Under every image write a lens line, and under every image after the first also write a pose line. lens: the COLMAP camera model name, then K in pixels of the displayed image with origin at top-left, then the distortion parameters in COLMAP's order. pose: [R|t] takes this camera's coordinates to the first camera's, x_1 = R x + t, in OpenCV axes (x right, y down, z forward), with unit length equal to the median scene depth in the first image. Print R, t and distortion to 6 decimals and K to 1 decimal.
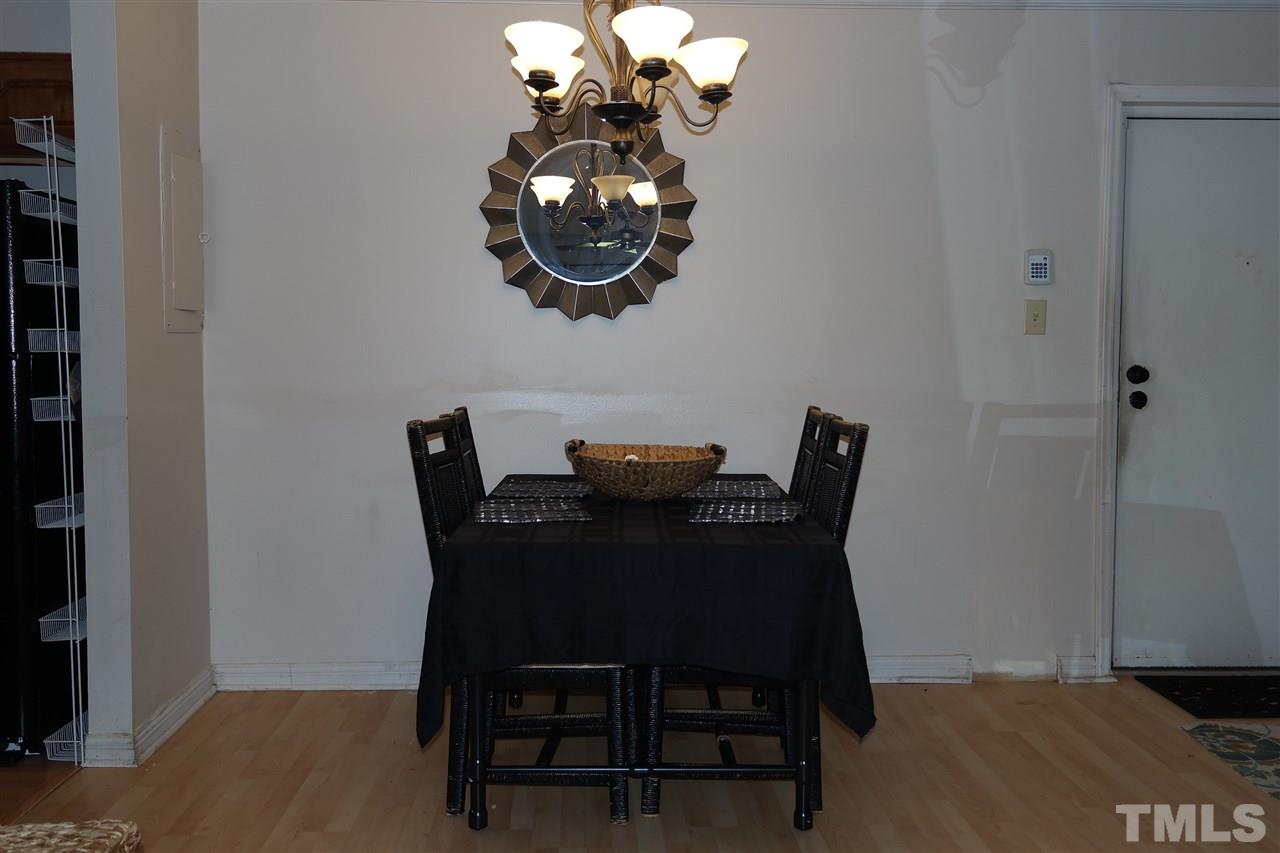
lens RADIAL K [[1238.3, 0, 639.9], [0, 1238.3, 422.1], [0, 0, 1]] dist [0.025207, 0.000000]
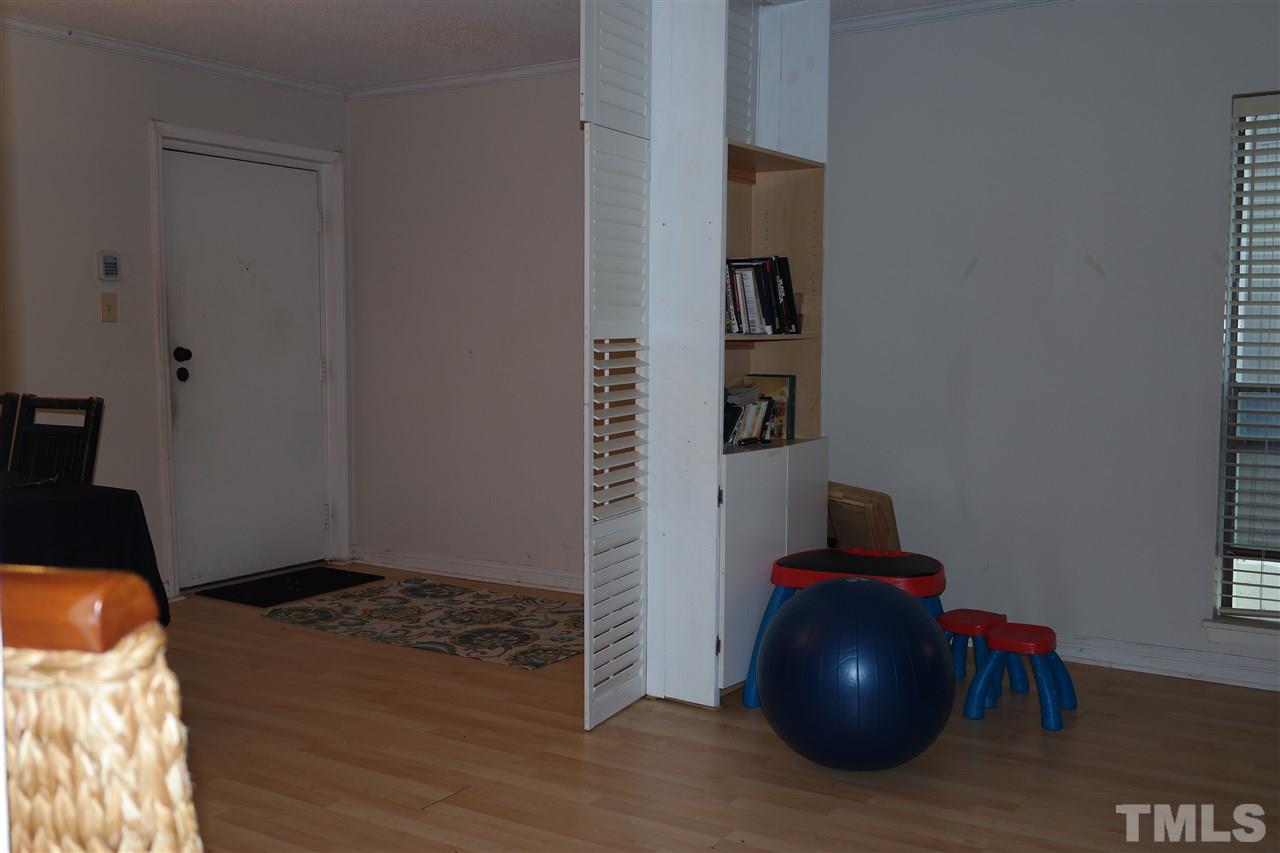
lens RADIAL K [[1238.3, 0, 641.5], [0, 1238.3, 425.3], [0, 0, 1]] dist [0.025207, 0.000000]
pose [[0.568107, -0.066500, 0.820264, -0.378315], [0.051734, 0.997644, 0.045050, 0.000586], [-0.821327, 0.016842, 0.570209, -0.099539]]
